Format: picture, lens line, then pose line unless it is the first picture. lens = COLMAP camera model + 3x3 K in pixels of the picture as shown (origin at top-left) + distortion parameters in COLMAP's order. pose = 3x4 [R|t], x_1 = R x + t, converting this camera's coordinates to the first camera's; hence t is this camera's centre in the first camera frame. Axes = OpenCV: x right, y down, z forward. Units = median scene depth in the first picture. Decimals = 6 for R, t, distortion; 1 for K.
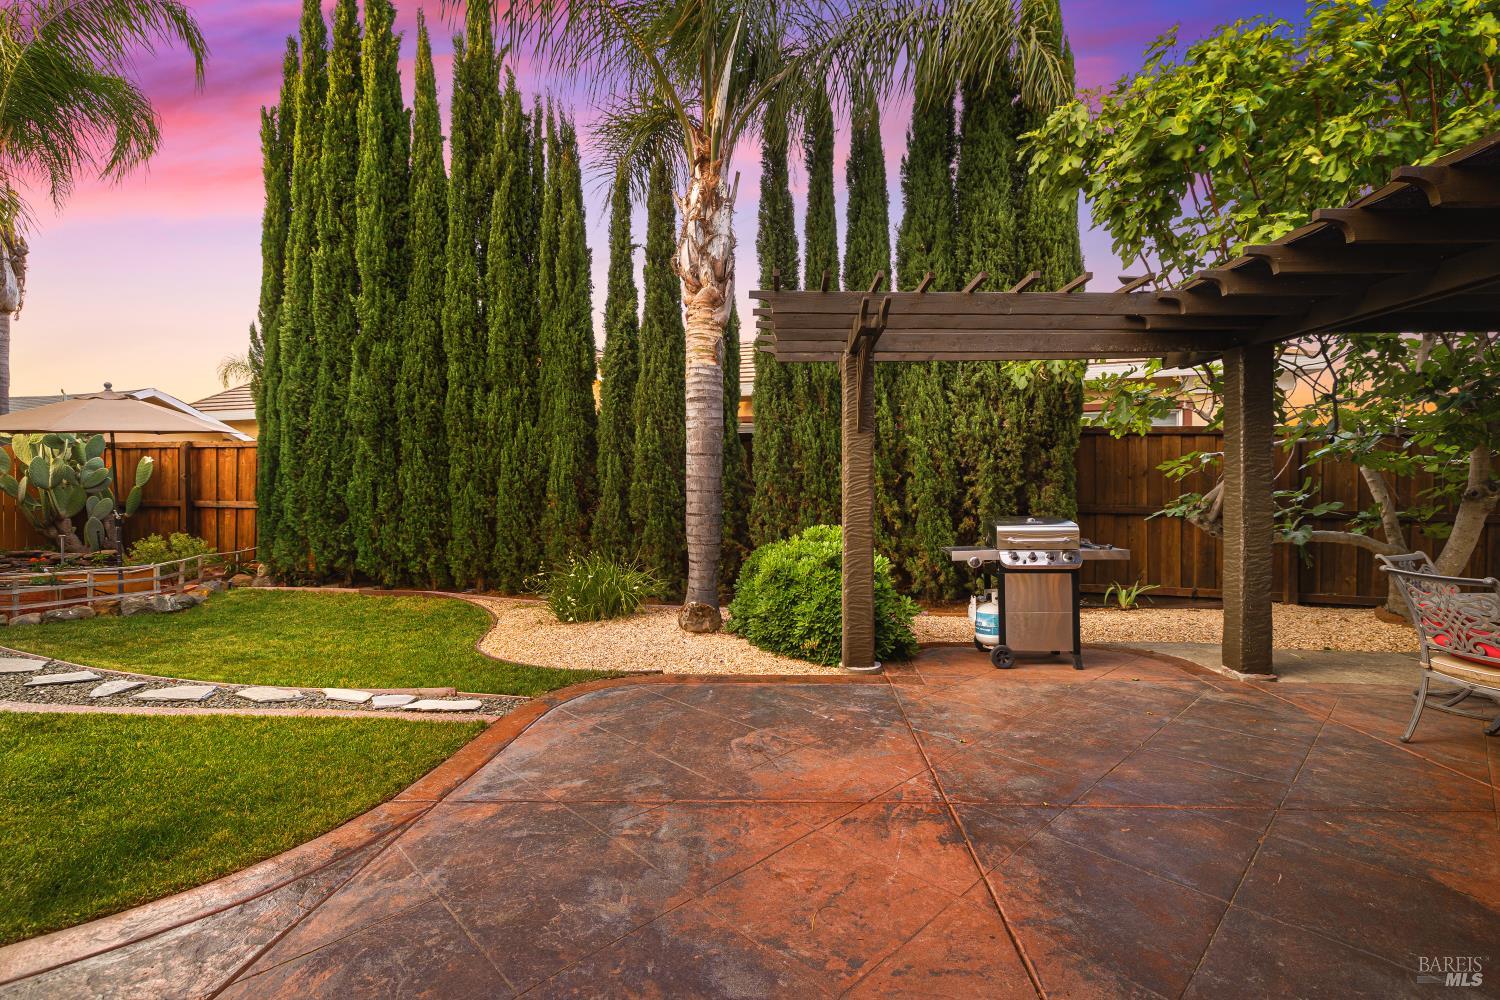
lens RADIAL K [[667.0, 0, 785.3], [0, 667.0, 489.5], [0, 0, 1]] dist [0.002931, -0.000241]
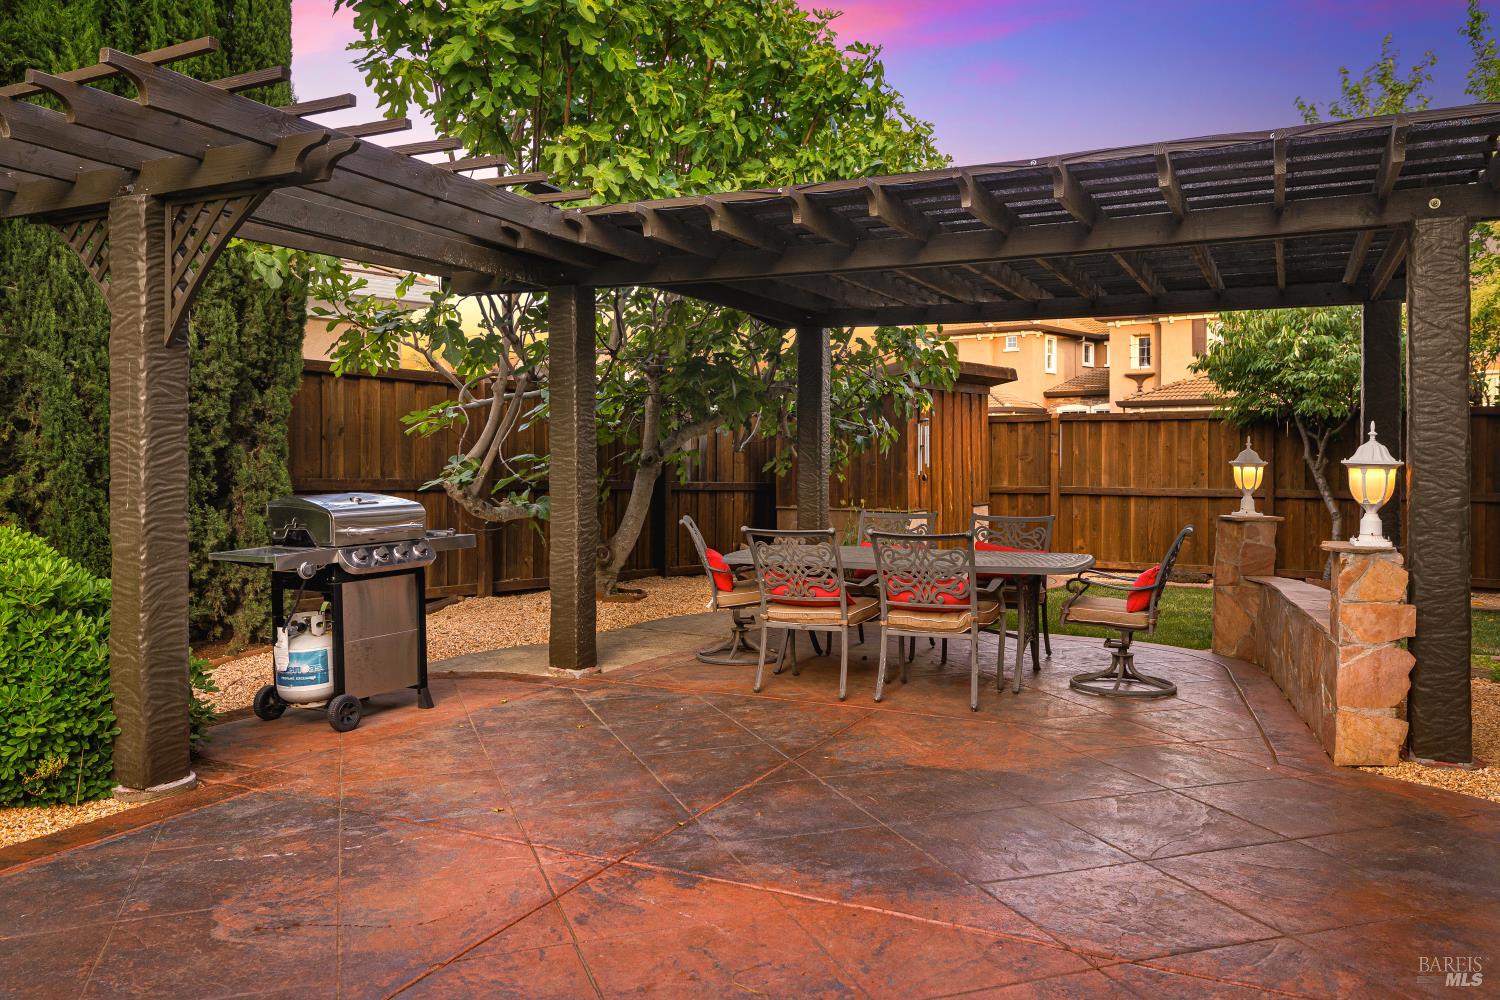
lens RADIAL K [[1190.9, 0, 696.4], [0, 1190.9, 435.0], [0, 0, 1]] dist [-0.001474, -0.002112]
pose [[0.415539, 0.017743, 0.909402, -0.594709], [0.001817, 0.999792, -0.020336, 0.007143], [-0.909574, 0.010103, 0.415420, 0.215419]]
